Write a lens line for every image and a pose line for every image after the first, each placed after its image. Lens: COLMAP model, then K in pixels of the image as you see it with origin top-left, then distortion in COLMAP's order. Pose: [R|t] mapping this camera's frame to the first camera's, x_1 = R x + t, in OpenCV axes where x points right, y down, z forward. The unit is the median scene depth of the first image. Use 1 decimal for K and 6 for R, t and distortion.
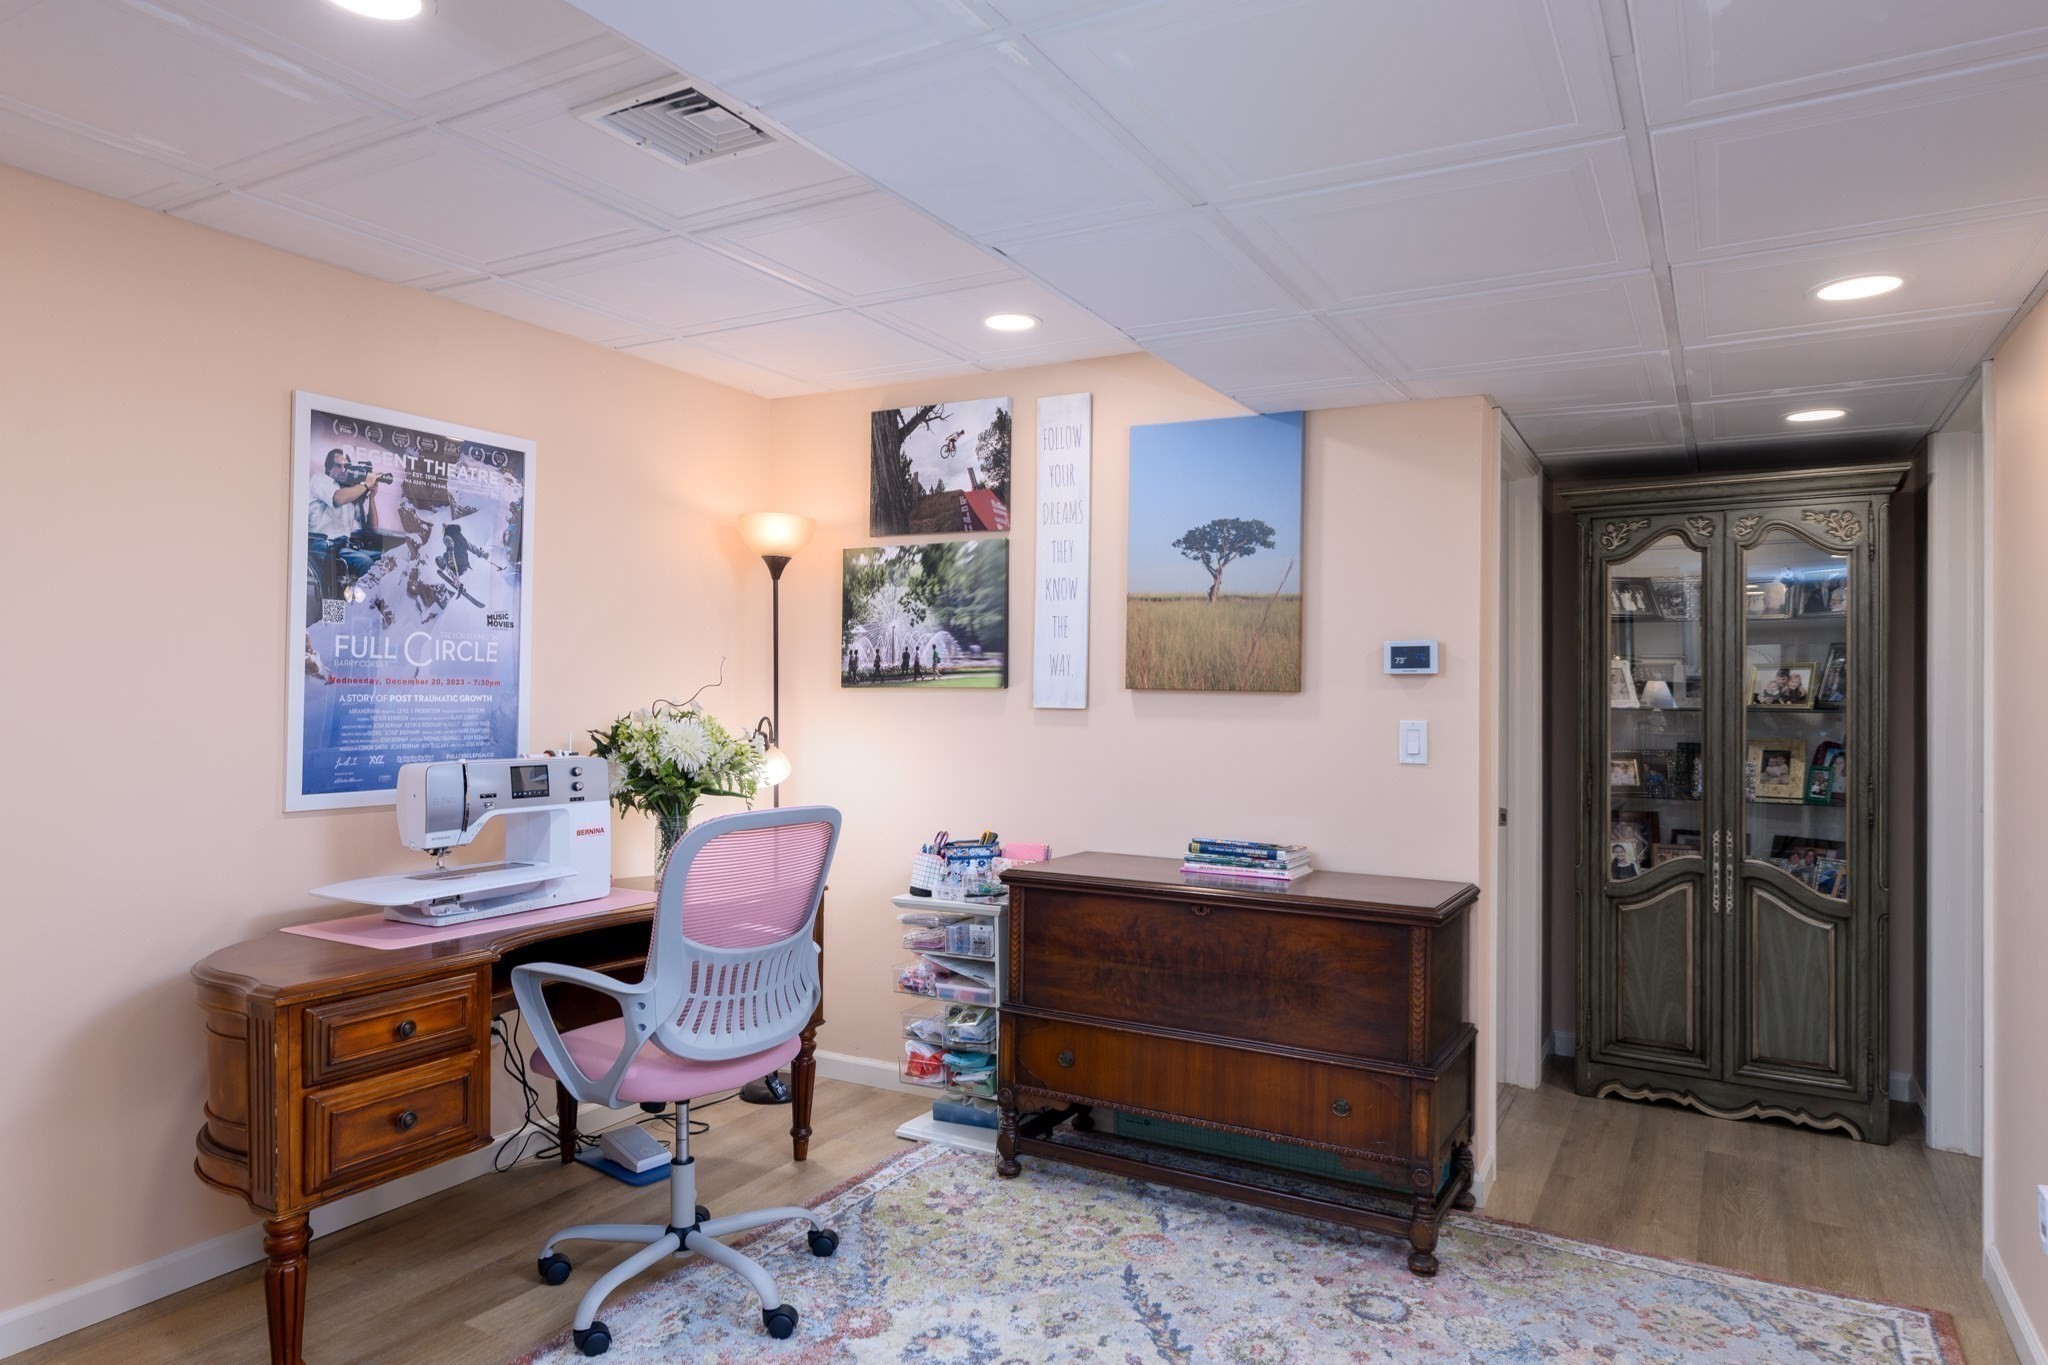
lens RADIAL K [[1256.5, 0, 1028.3], [0, 1256.5, 674.6], [0, 0, 1]] dist [0.001536, -0.001002]
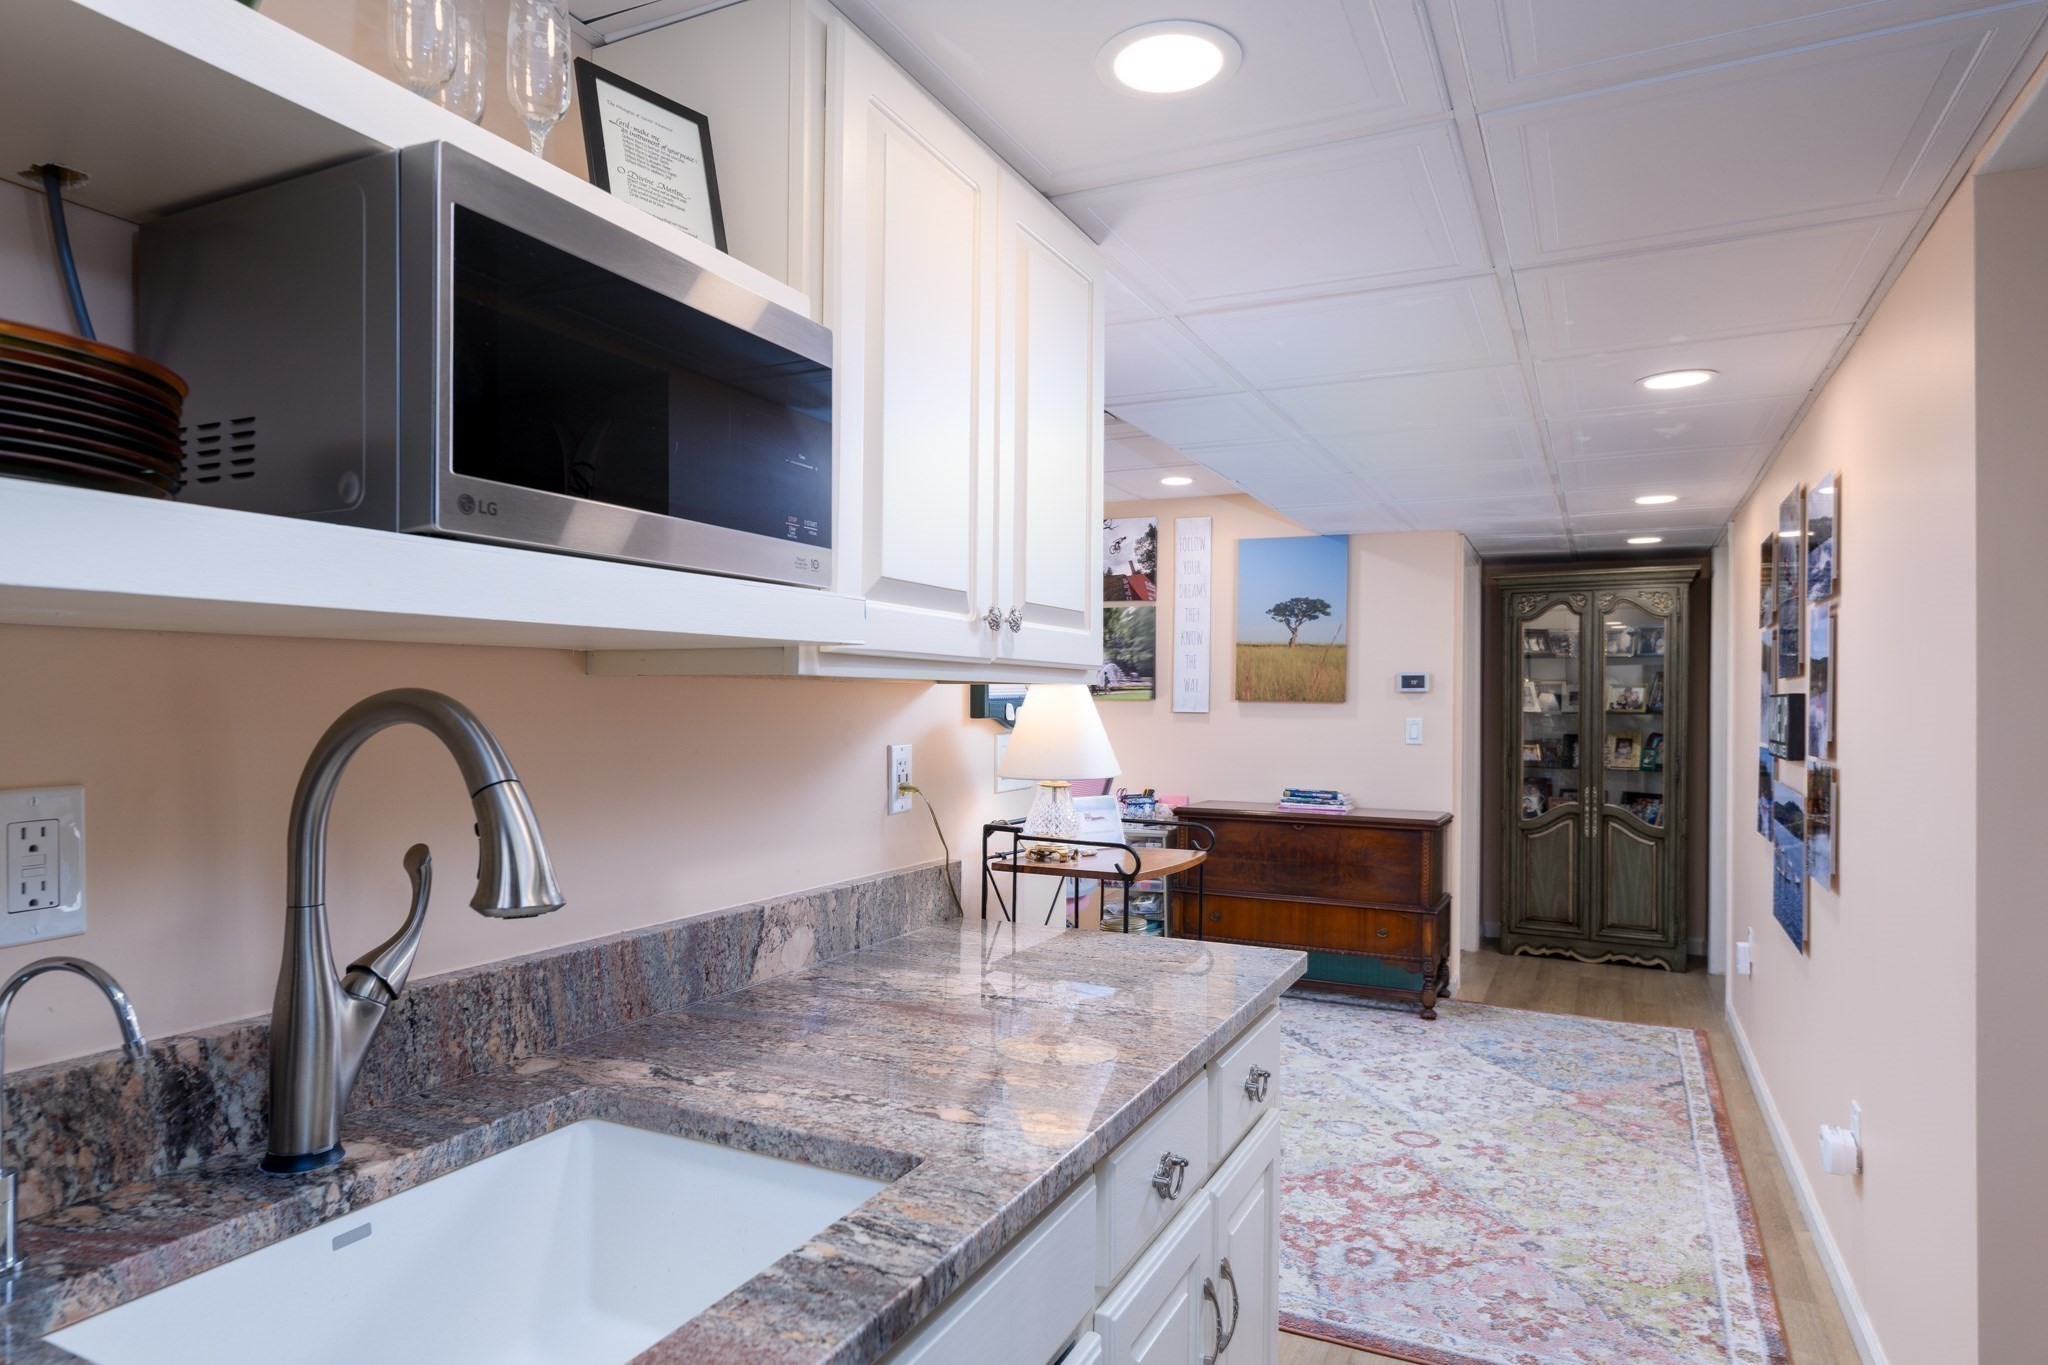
lens RADIAL K [[1198.0, 0, 1018.6], [0, 1198.0, 696.7], [0, 0, 1]] dist [-0.000328, -0.000148]
pose [[0.998599, -0.000265, 0.052912, -0.284108], [-0.000241, 0.999954, 0.009551, -0.007808], [-0.052912, -0.009550, 0.998553, -0.536008]]
